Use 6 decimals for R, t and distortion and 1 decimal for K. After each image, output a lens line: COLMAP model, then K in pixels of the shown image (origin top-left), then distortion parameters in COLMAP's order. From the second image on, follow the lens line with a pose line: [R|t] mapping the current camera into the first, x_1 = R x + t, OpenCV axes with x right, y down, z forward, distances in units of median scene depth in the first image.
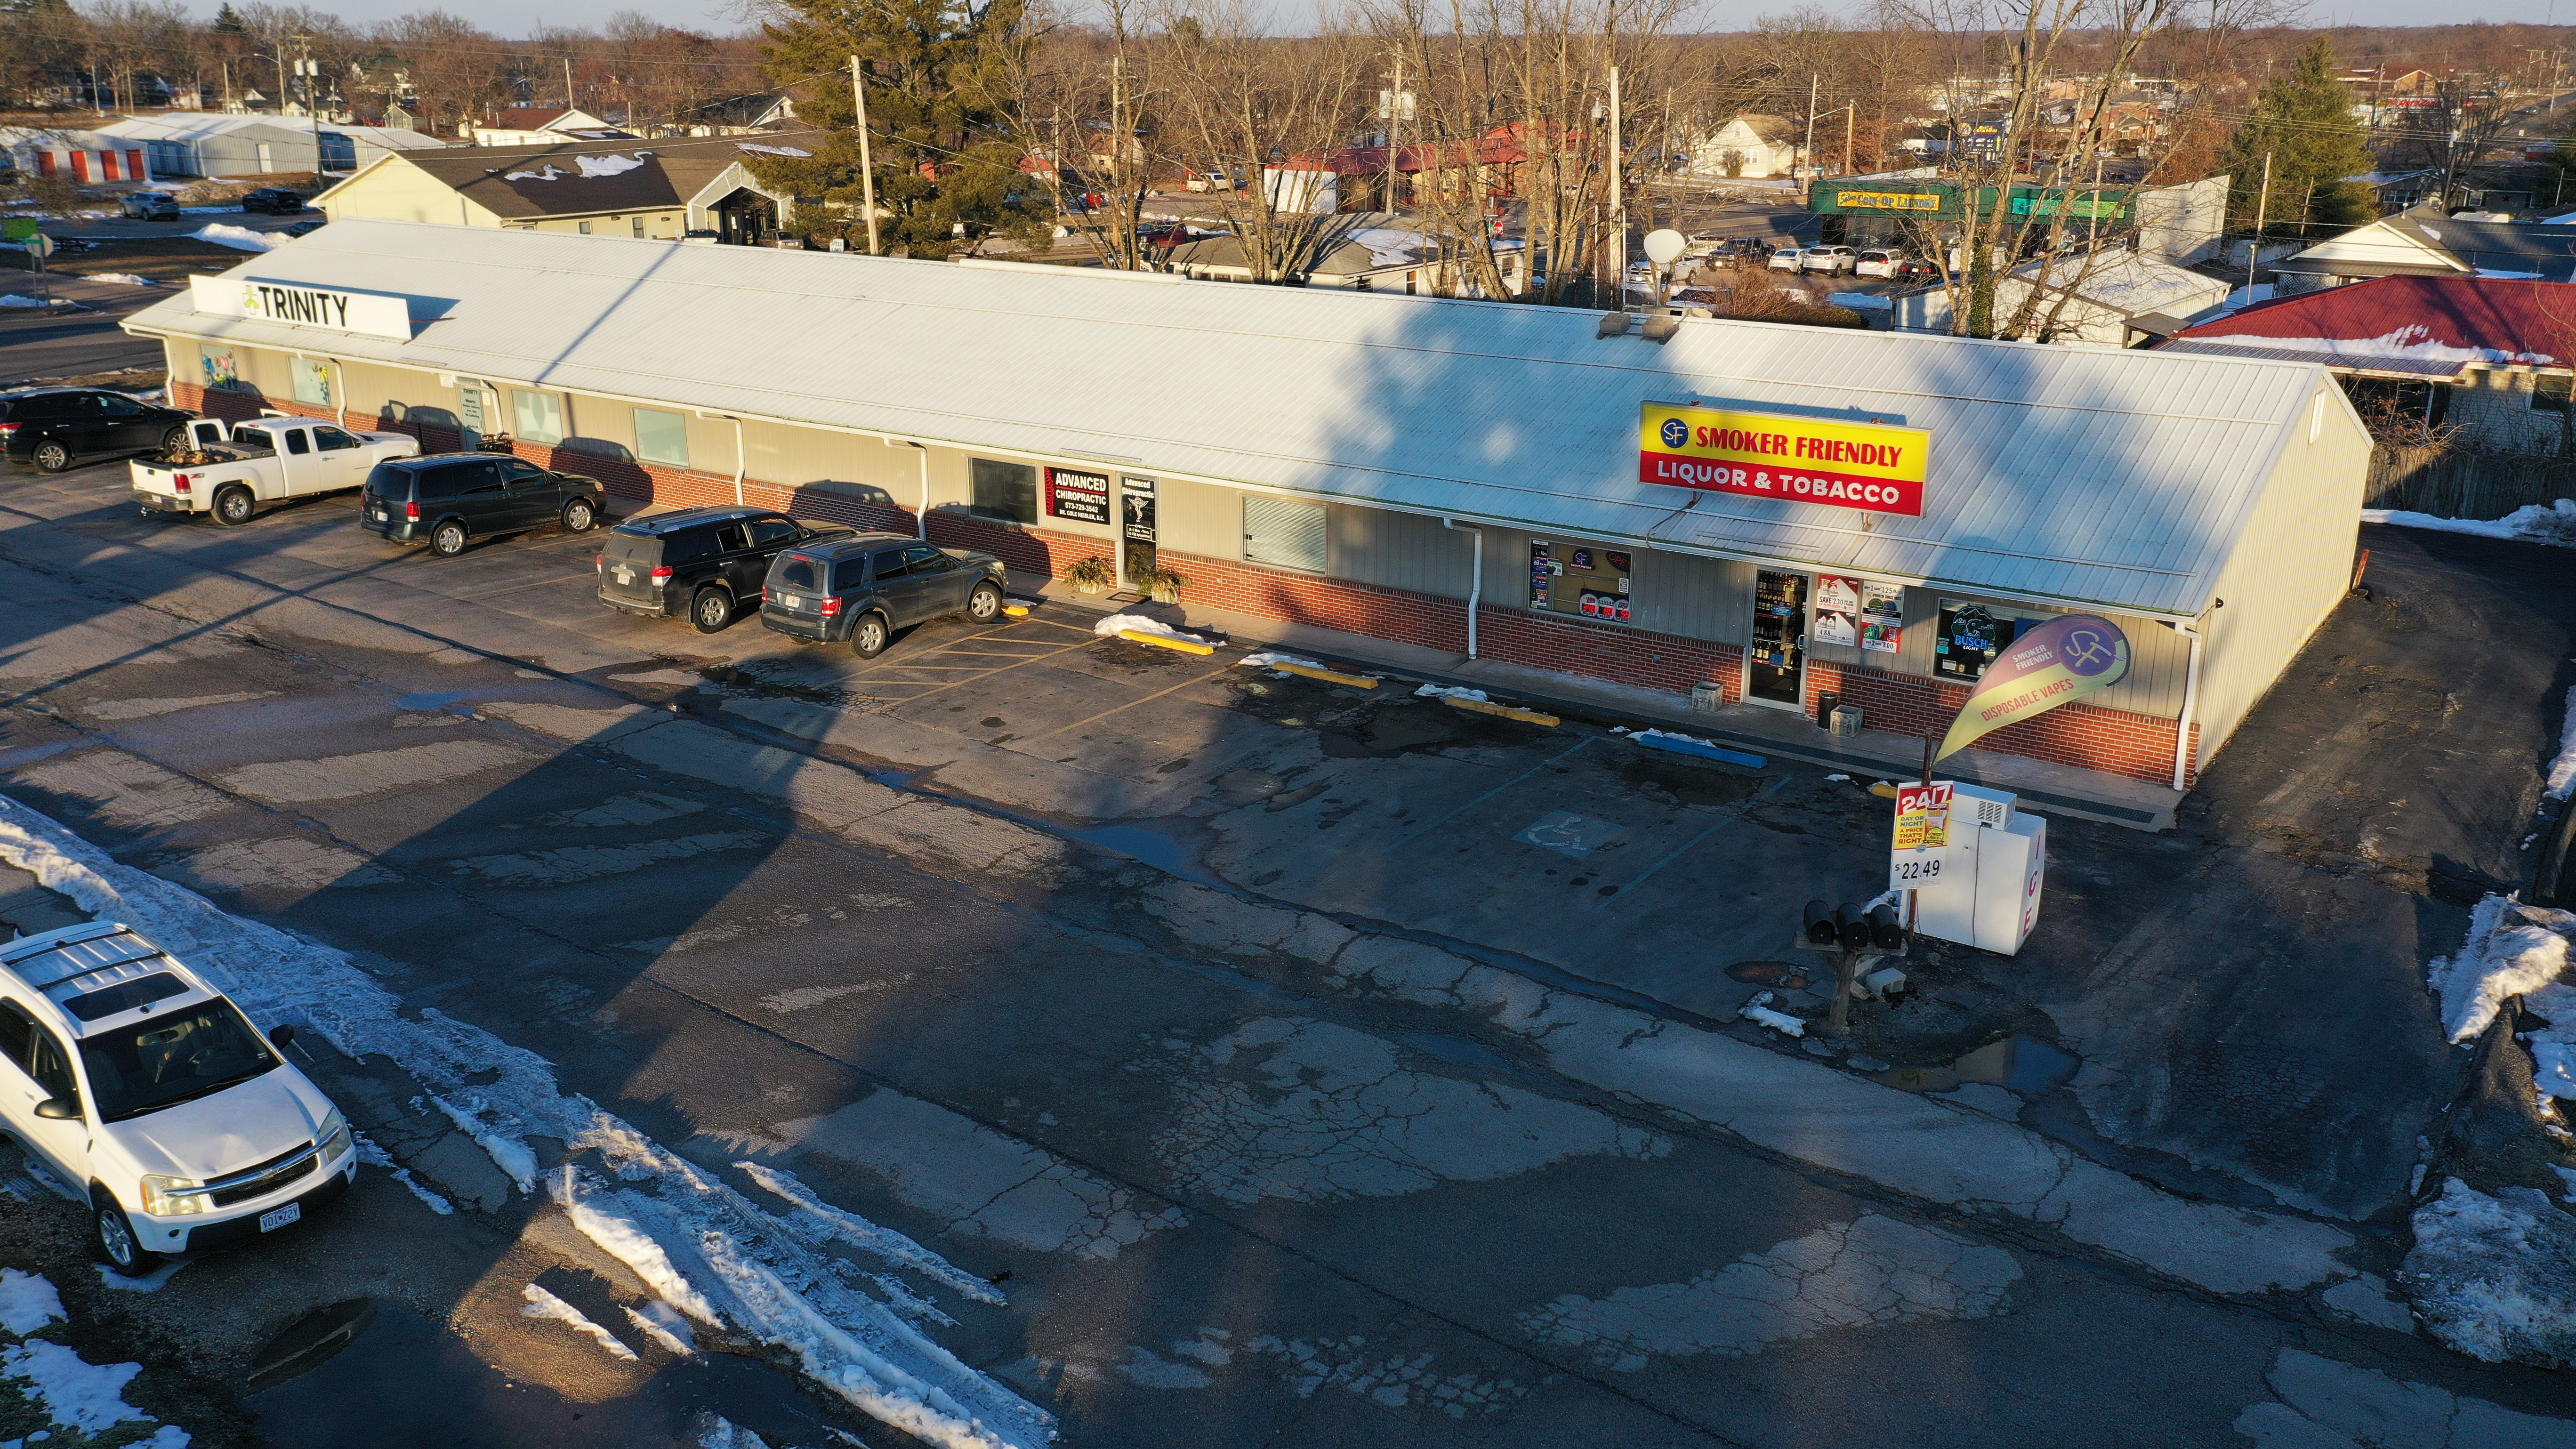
lens RADIAL K [[2024.1, 0, 1286.7], [0, 2024.1, 732.7], [0, 0, 1]] dist [-0.009705, -0.006121]
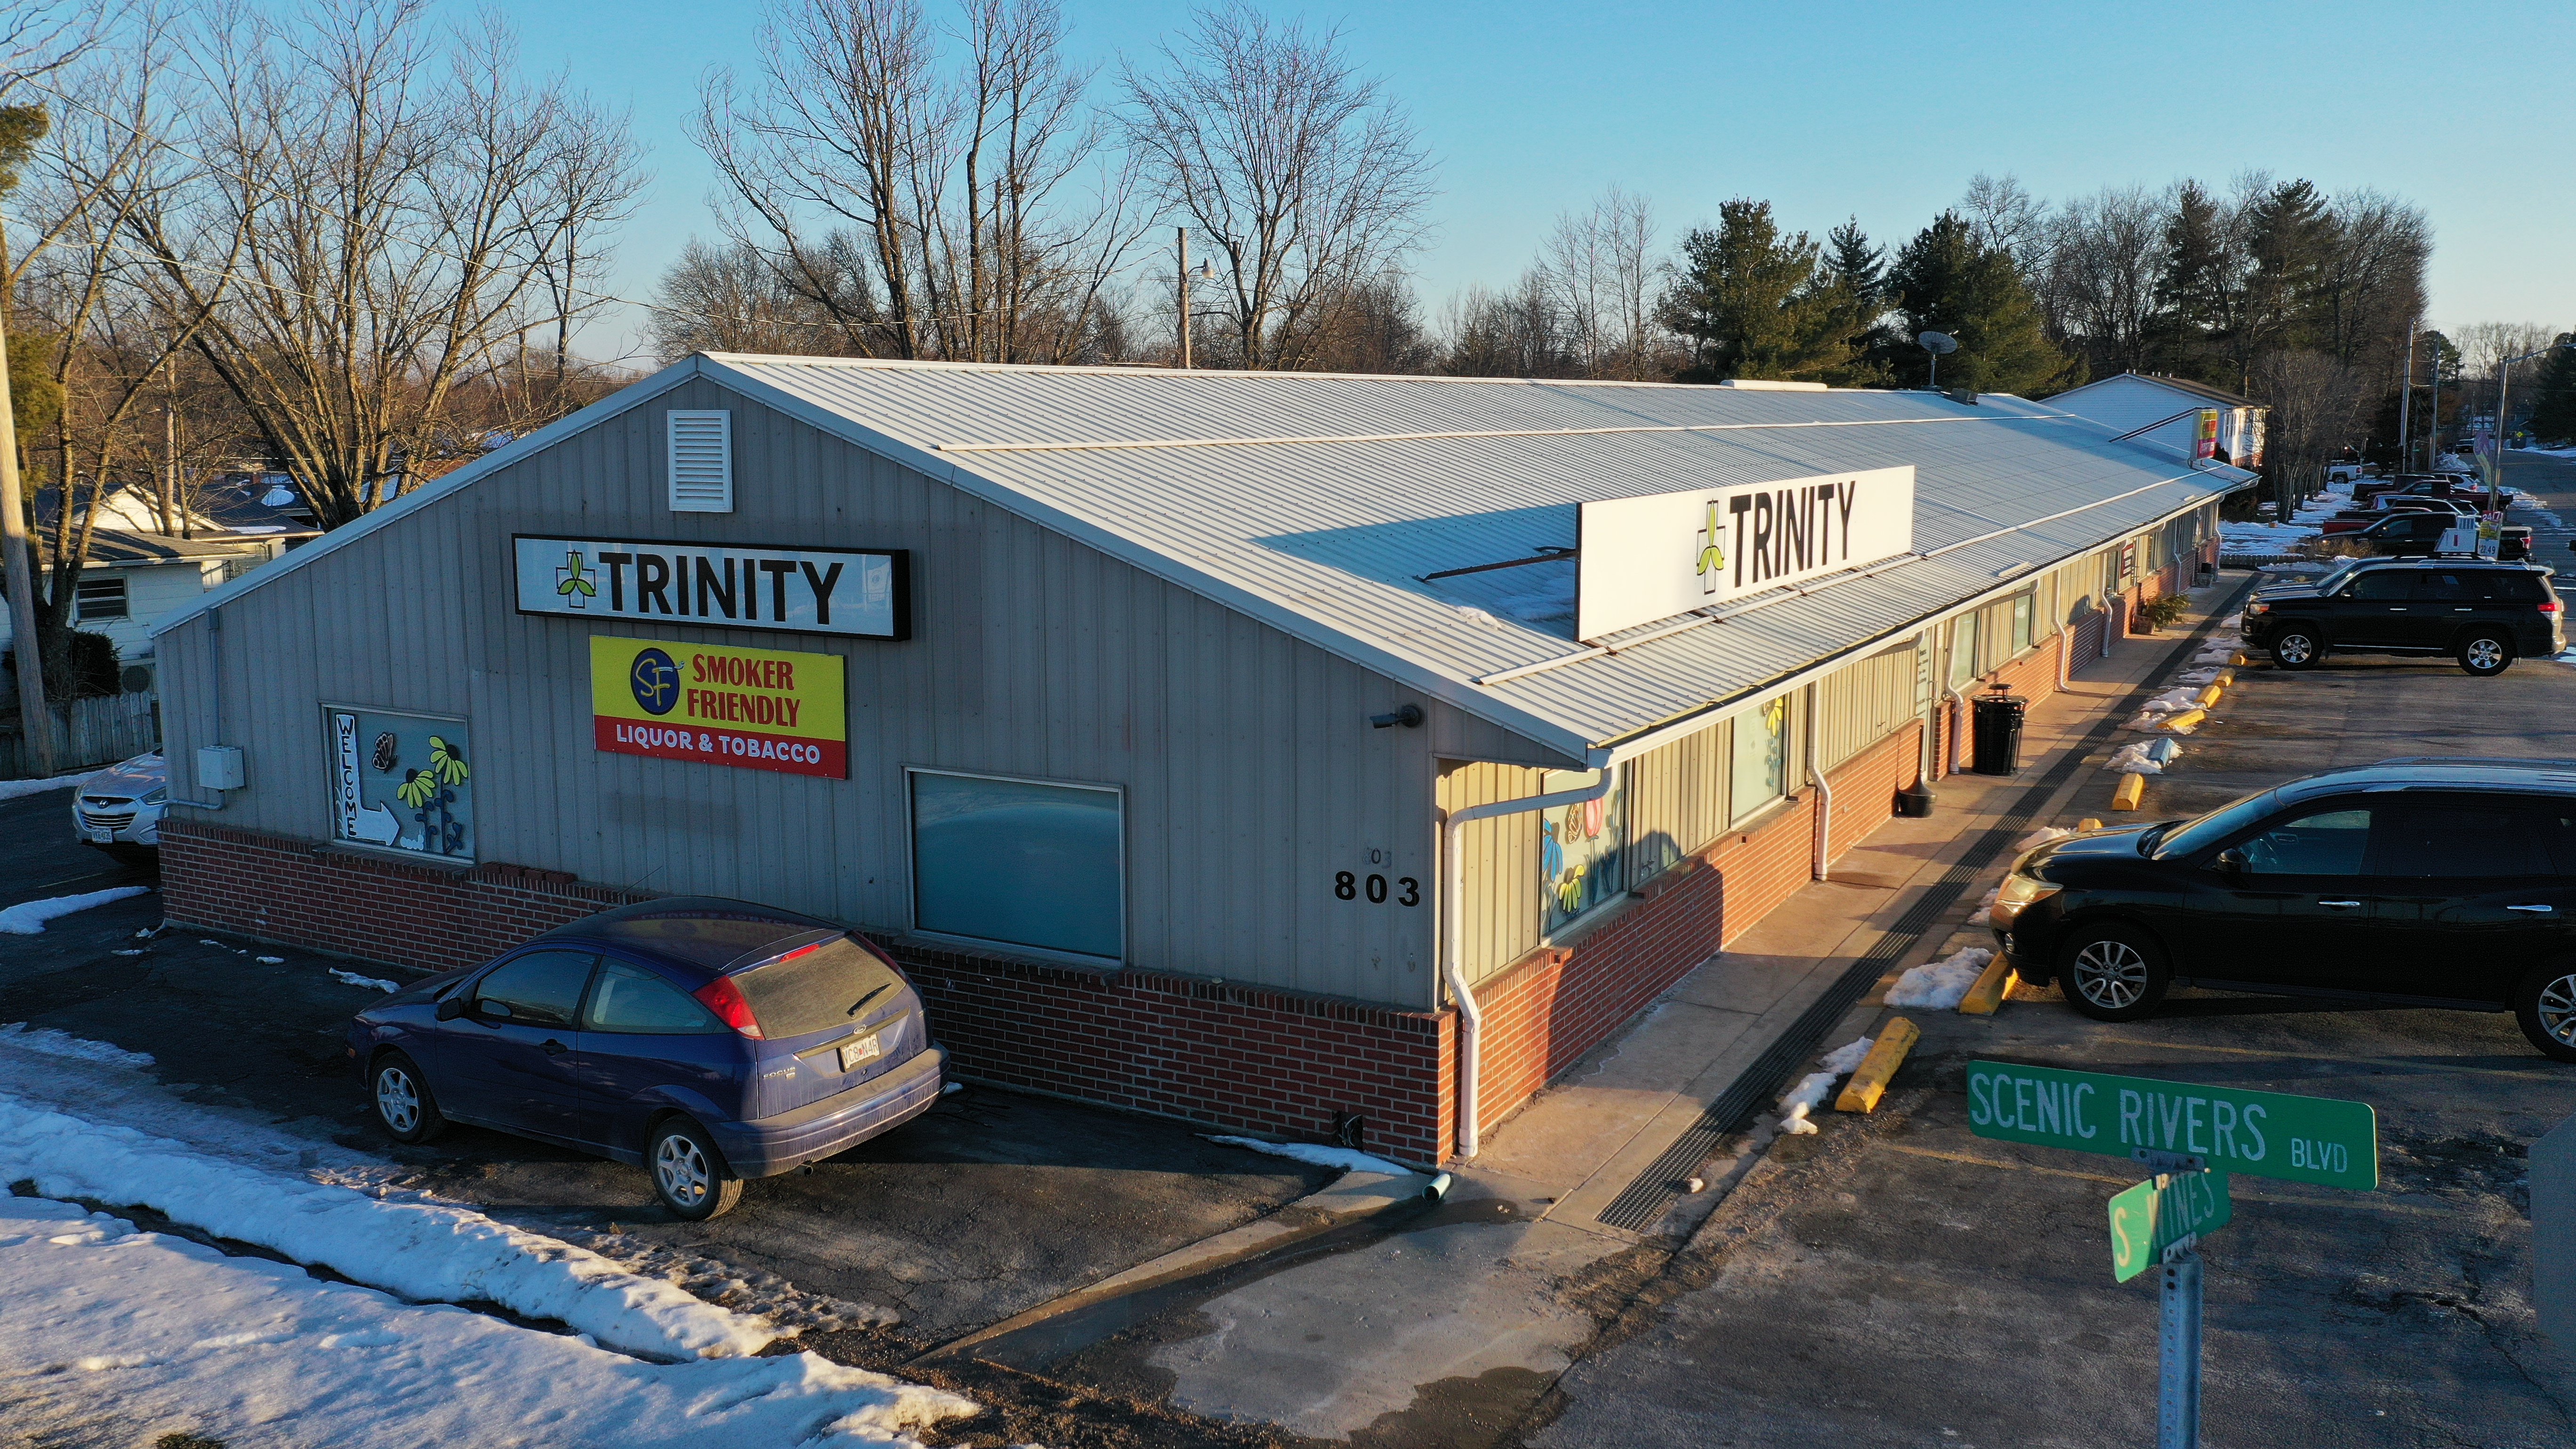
lens RADIAL K [[2001.3, 0, 1294.0], [0, 2001.3, 730.8], [0, 0, 1]] dist [-0.004044, -0.004459]
pose [[-0.104403, -0.152251, 0.982812, -1.392126], [0.325798, 0.928448, 0.178438, -0.451939], [-0.939657, 0.338828, -0.047330, 1.858338]]
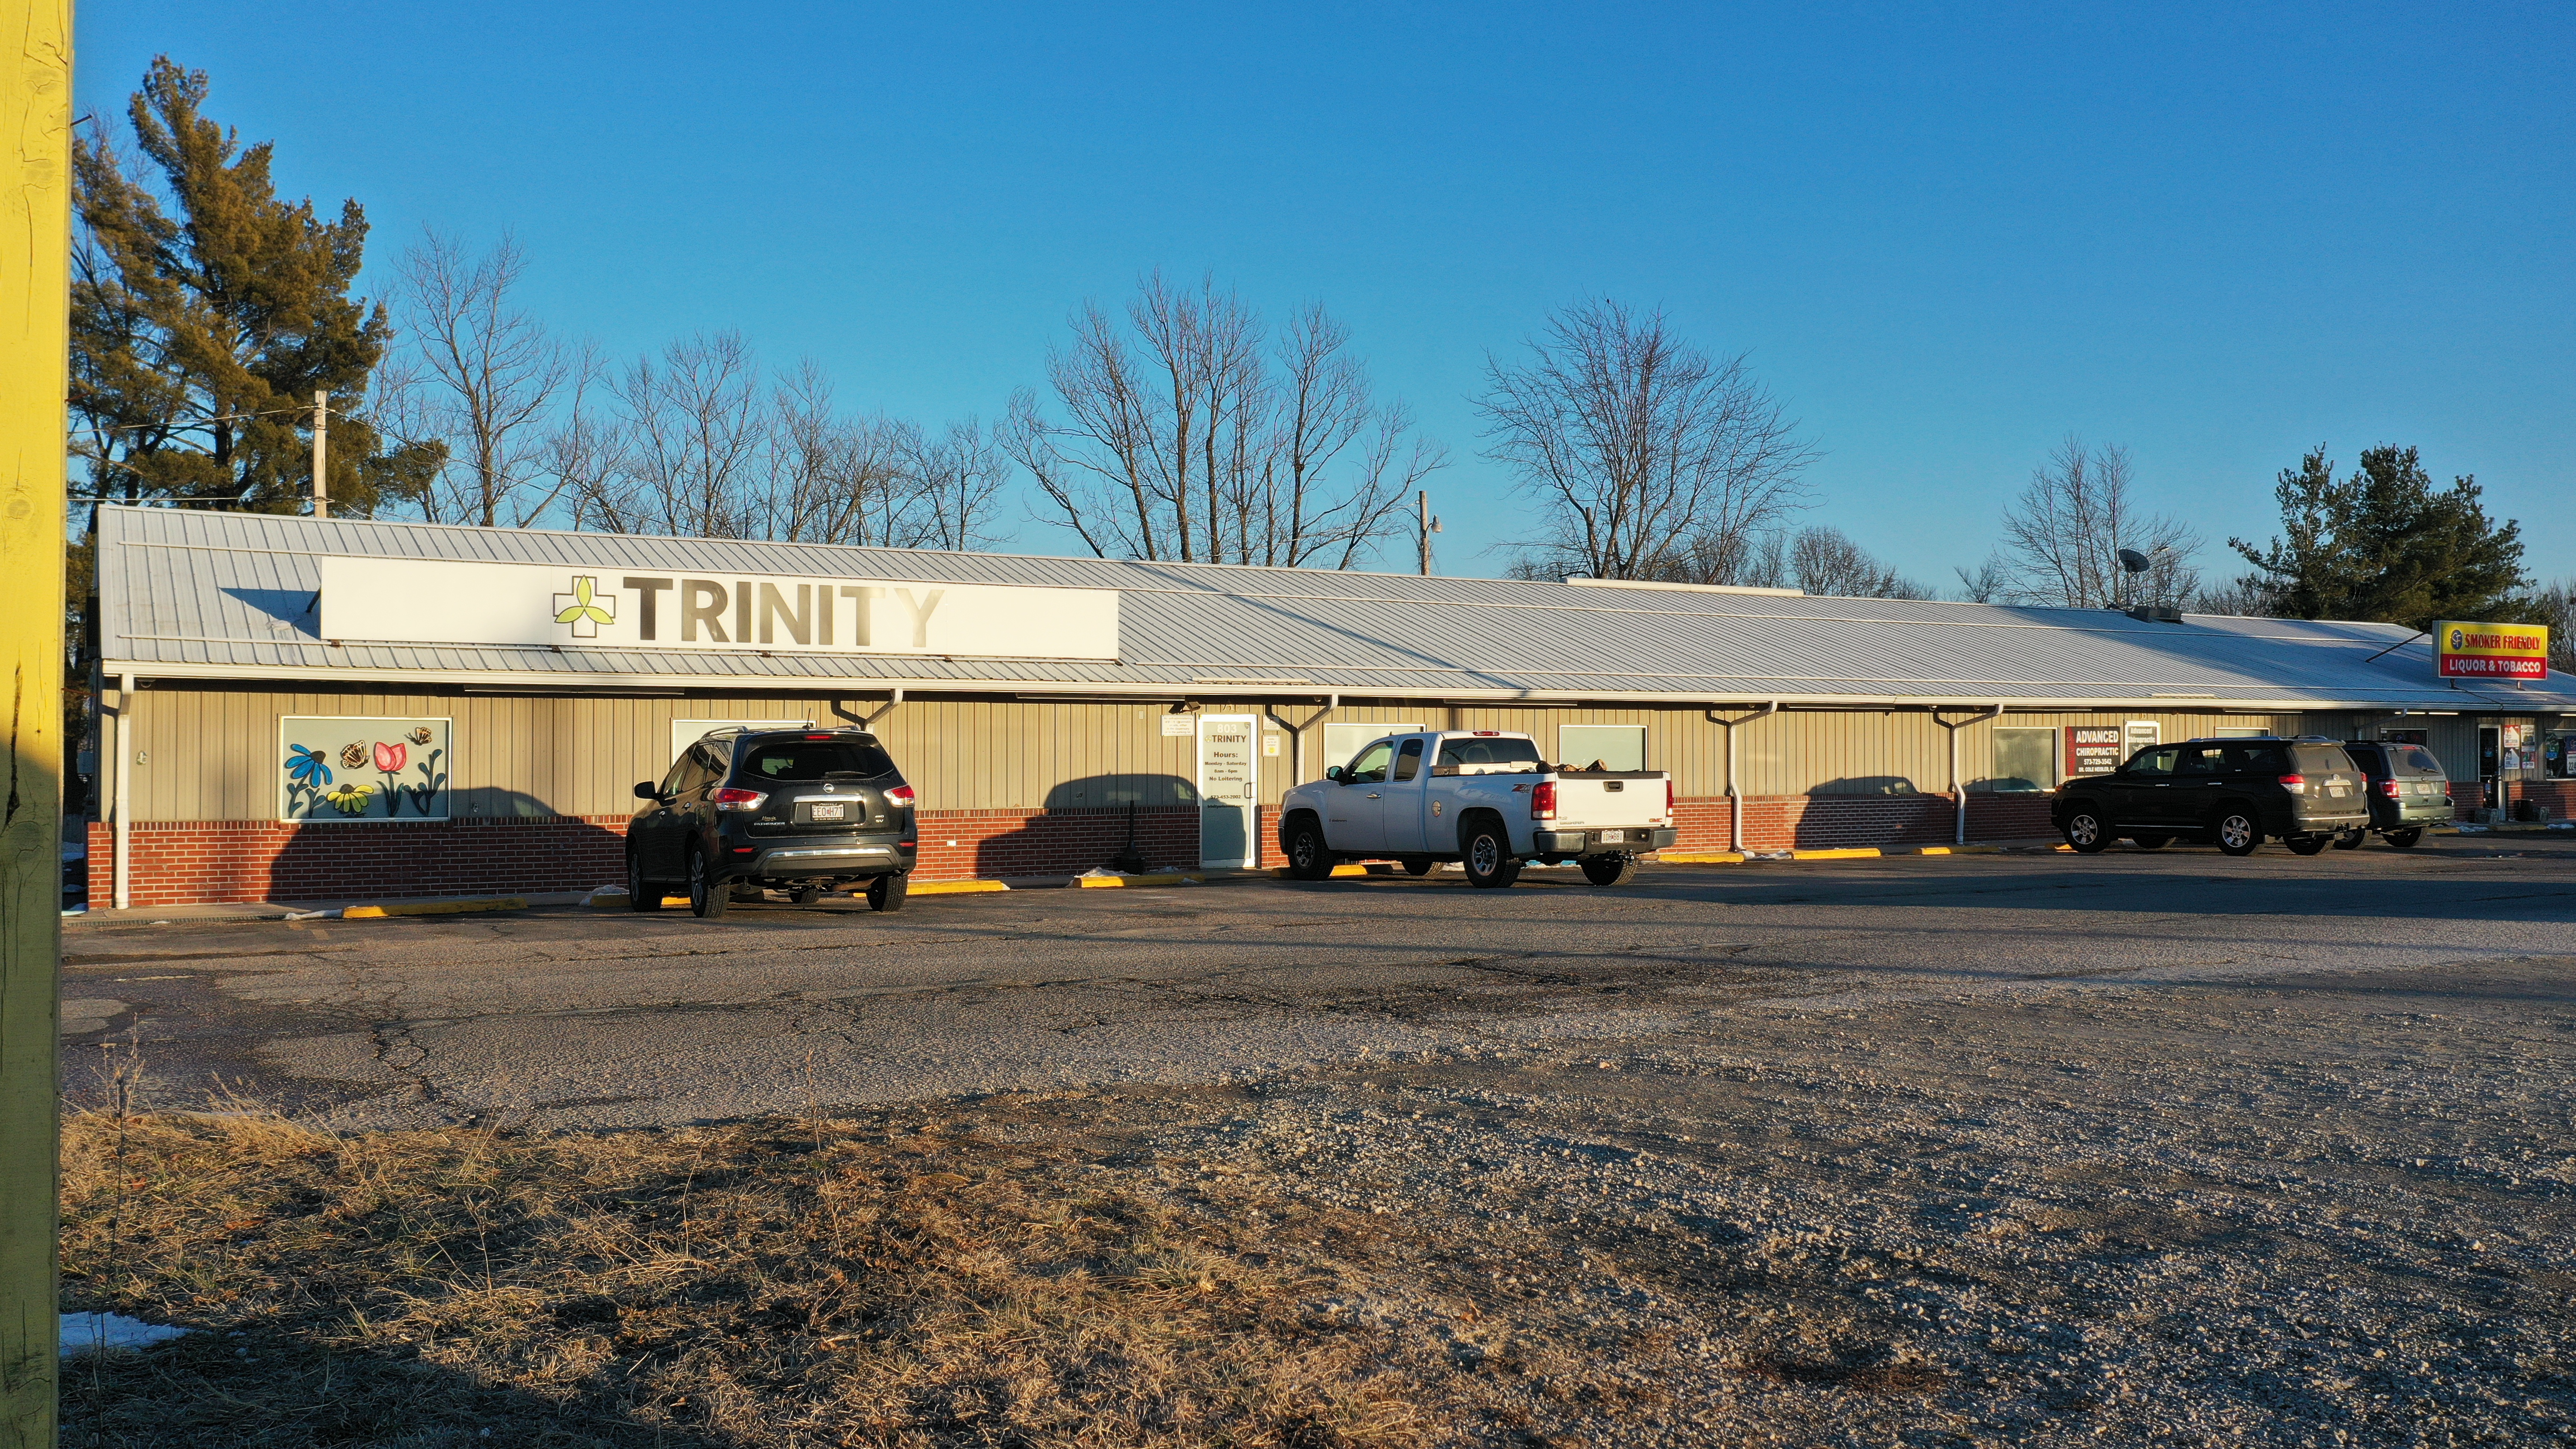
lens RADIAL K [[2007.9, 0, 1291.6], [0, 2007.9, 728.6], [0, 0, 1]] dist [-0.005921, -0.001473]
pose [[0.412368, 0.010651, 0.910955, -1.489751], [0.293864, 0.944927, -0.144074, -0.124540], [-0.862320, 0.327109, 0.386527, 1.179759]]
